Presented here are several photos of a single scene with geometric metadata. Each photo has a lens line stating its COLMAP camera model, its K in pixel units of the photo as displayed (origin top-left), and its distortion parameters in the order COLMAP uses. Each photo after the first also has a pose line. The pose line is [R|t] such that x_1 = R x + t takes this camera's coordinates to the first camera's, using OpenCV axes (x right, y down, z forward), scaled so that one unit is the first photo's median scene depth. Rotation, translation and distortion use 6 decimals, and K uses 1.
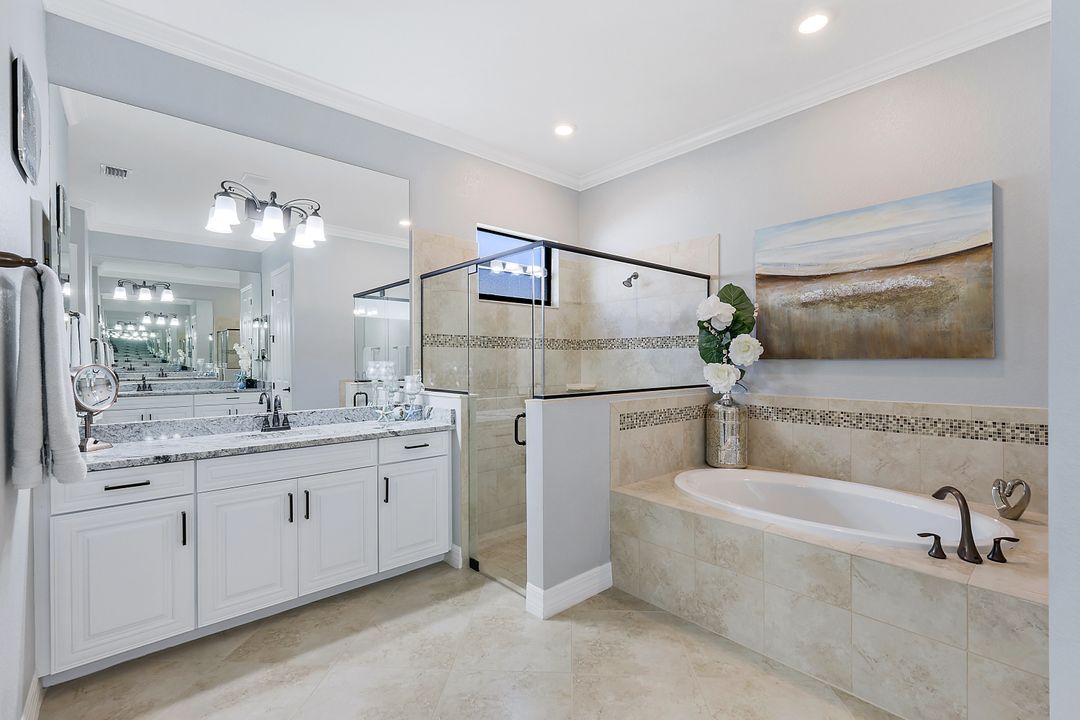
lens RADIAL K [[472.9, 0, 542.1], [0, 472.9, 360.4], [0, 0, 1]] dist [0.001548, 0.001436]
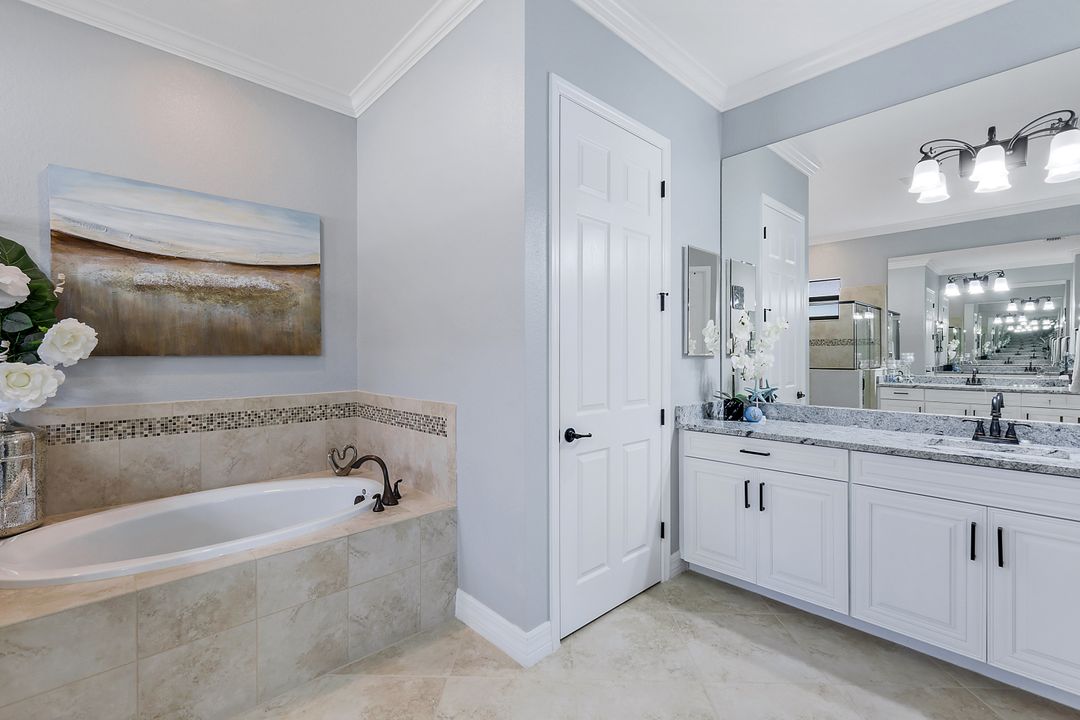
lens RADIAL K [[472.9, 0, 536.9], [0, 472.9, 360.8], [0, 0, 1]] dist [0.001548, 0.001436]
pose [[-0.021959, -0.006231, 0.999739, -0.286938], [0.007501, 0.999951, 0.006397, 0.005662], [-0.999731, 0.007639, -0.021912, 0.393400]]
